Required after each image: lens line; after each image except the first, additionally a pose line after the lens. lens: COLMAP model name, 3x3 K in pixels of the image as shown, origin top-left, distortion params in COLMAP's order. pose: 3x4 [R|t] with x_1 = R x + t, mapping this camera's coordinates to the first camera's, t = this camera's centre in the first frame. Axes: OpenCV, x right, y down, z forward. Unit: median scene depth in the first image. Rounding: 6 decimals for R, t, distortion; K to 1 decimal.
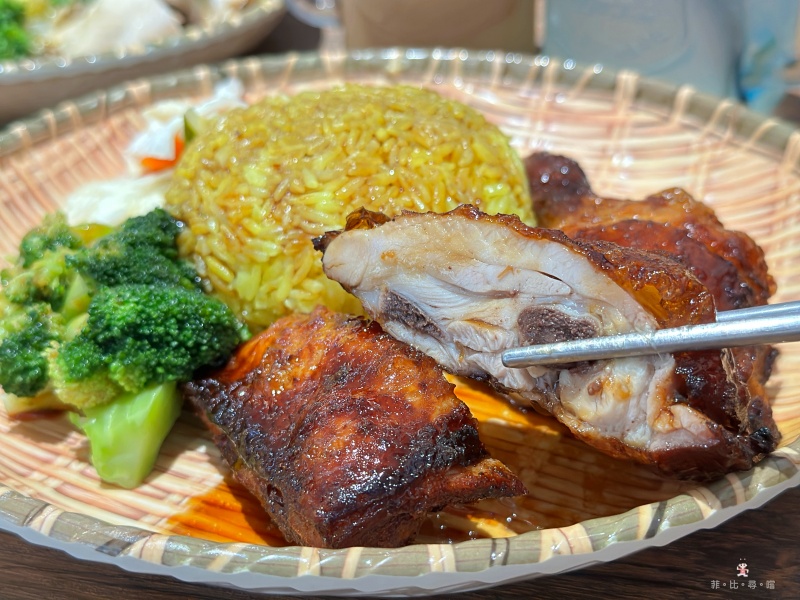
lens RADIAL K [[1135.5, 0, 400.3], [0, 1135.5, 269.1], [0, 0, 1]] dist [0.188806, -0.088856]
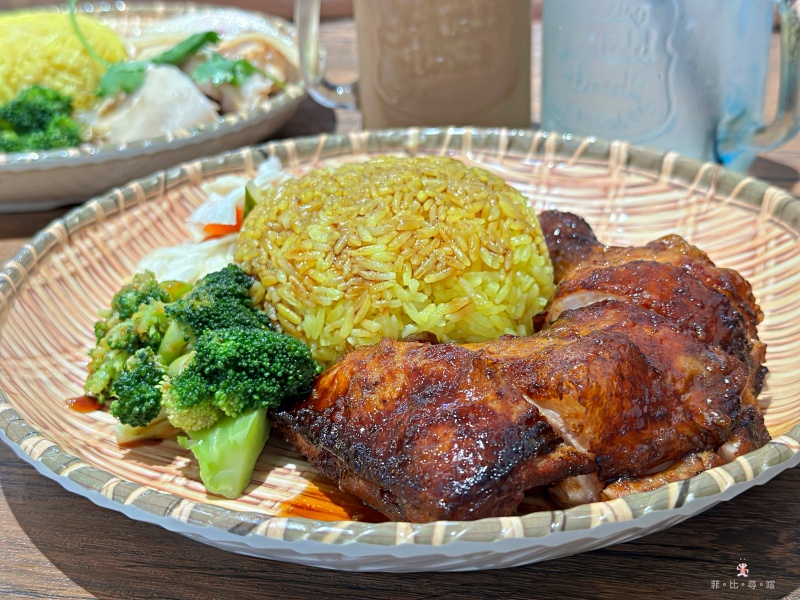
lens RADIAL K [[1113.6, 0, 400.0], [0, 1113.6, 300.0], [0, 0, 1]] dist [0.222074, 0.044077]
pose [[0.999182, -0.029422, 0.027742, -0.073411], [0.030608, 0.998591, -0.043348, 0.037723], [-0.026428, 0.044161, 0.998675, -0.144275]]
